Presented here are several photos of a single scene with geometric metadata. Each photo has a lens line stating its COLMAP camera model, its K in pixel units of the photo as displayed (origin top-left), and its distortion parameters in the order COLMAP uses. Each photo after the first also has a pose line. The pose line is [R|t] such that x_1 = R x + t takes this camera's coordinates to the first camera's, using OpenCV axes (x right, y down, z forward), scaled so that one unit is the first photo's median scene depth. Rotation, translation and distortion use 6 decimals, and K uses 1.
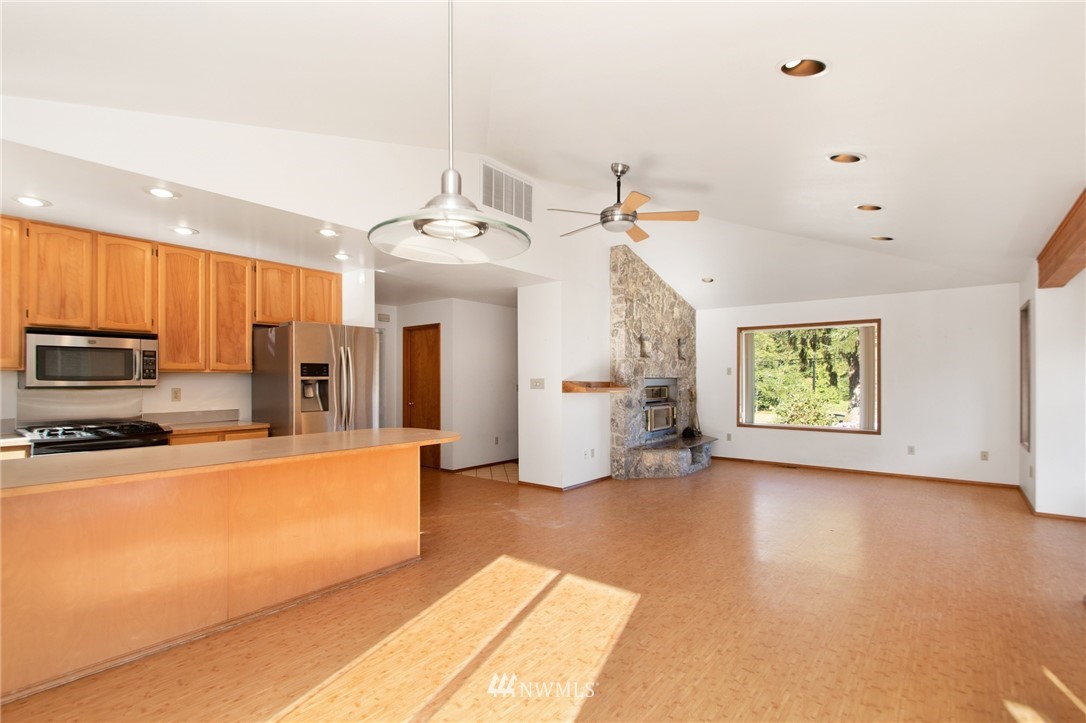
lens RADIAL K [[509.3, 0, 539.1], [0, 509.3, 376.1], [0, 0, 1]] dist [0.001720, 0.000249]
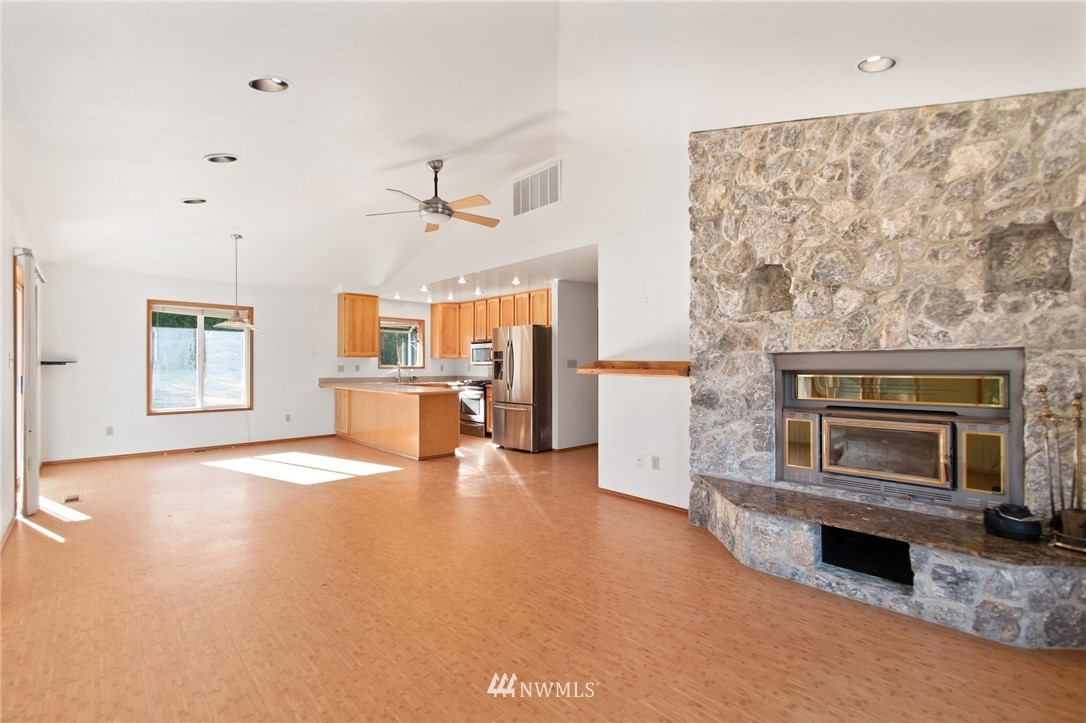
lens RADIAL K [[479.0, 0, 529.3], [0, 479.0, 363.2], [0, 0, 1]] dist [0.000767, -0.000665]
pose [[-0.149170, -0.003115, -0.988807, 0.750495], [0.007348, 0.999964, -0.004259, 0.014396], [0.988784, -0.007901, -0.149141, 0.889116]]
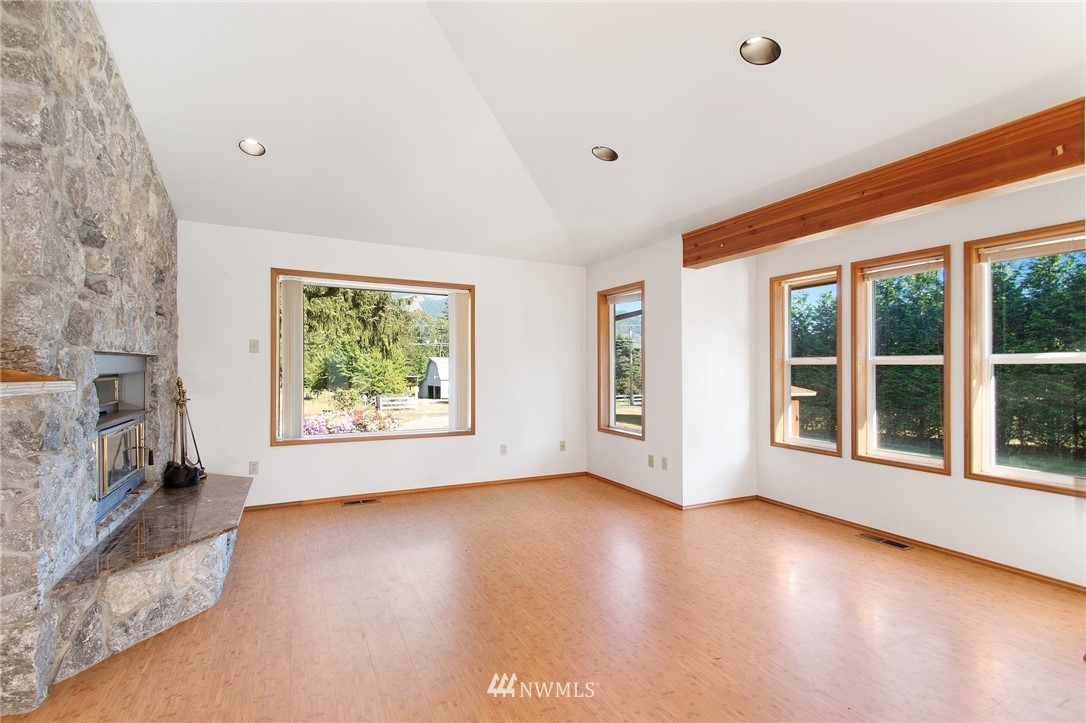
lens RADIAL K [[481.9, 0, 528.9], [0, 481.9, 369.5], [0, 0, 1]] dist [-0.002897, -0.000743]
pose [[0.423900, 0.000609, 0.905709, 0.041497], [-0.009922, 0.999943, 0.003972, 0.012482], [-0.905655, -0.010670, 0.423882, 0.635394]]
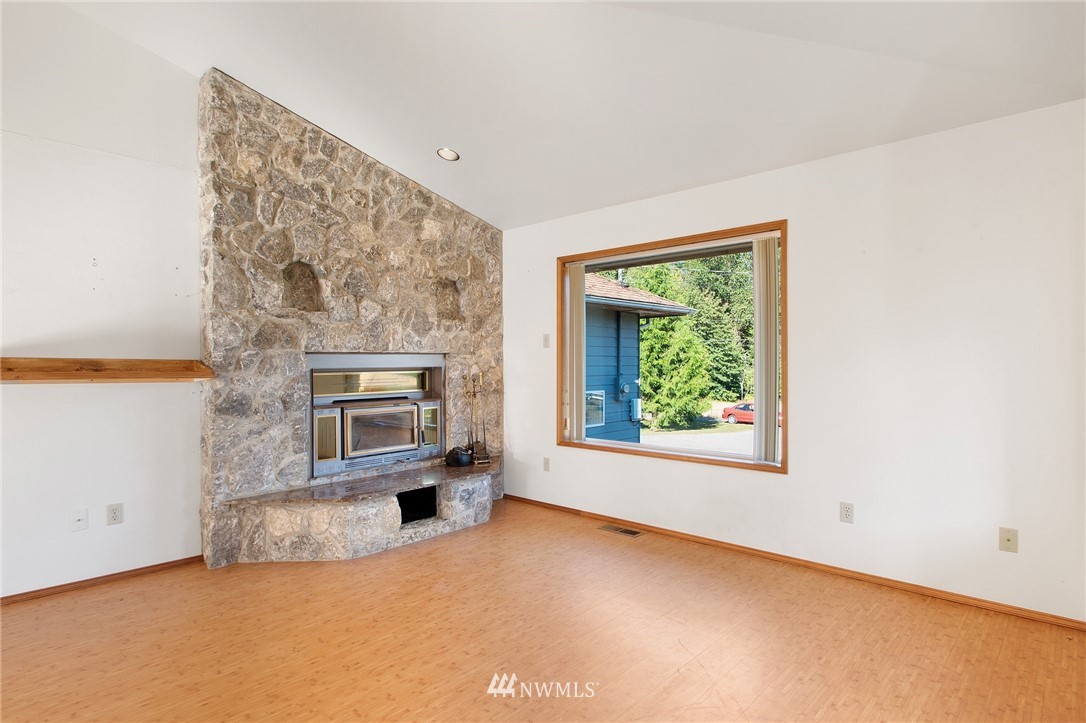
lens RADIAL K [[575.1, 0, 543.0], [0, 575.1, 361.5], [0, 0, 1]] dist [-0.002553, -0.002166]
pose [[0.997678, -0.003729, -0.068001, 0.503185], [0.004009, 0.999984, 0.003987, 0.011905], [0.067985, -0.004250, 0.997677, 0.487621]]
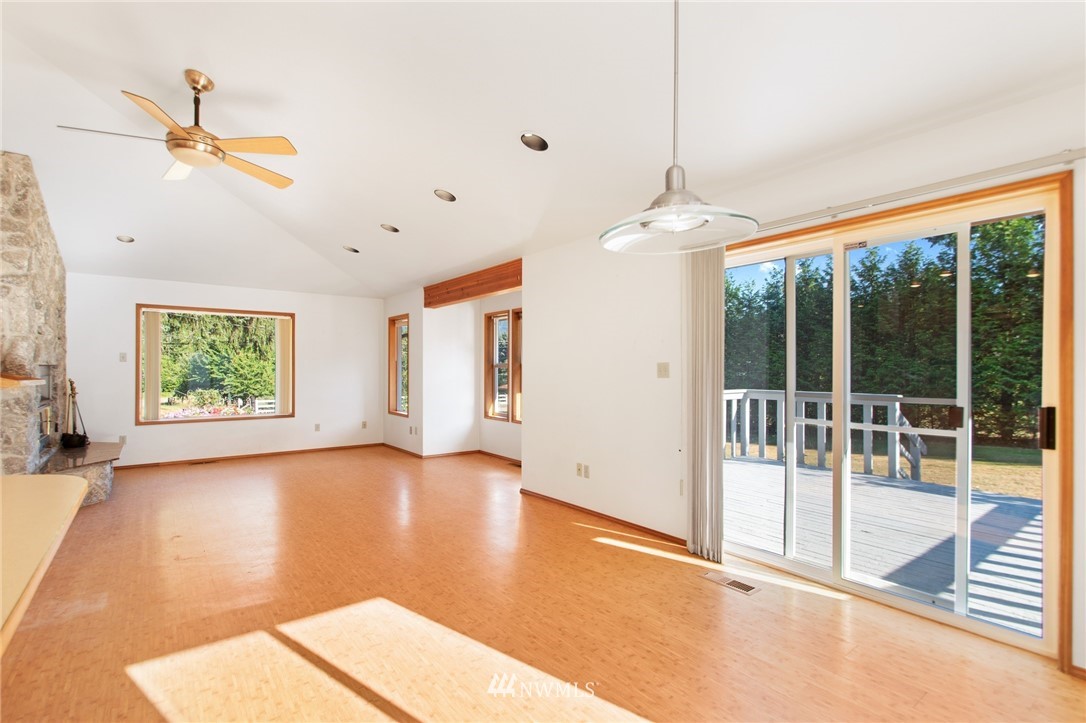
lens RADIAL K [[505.7, 0, 525.7], [0, 505.7, 365.2], [0, 0, 1]] dist [0.014400, -0.013636]
pose [[0.255579, 0.006310, 0.966768, -0.283343], [-0.005263, 0.999973, -0.005135, 0.004342], [-0.966774, -0.003776, 0.255606, 0.233452]]
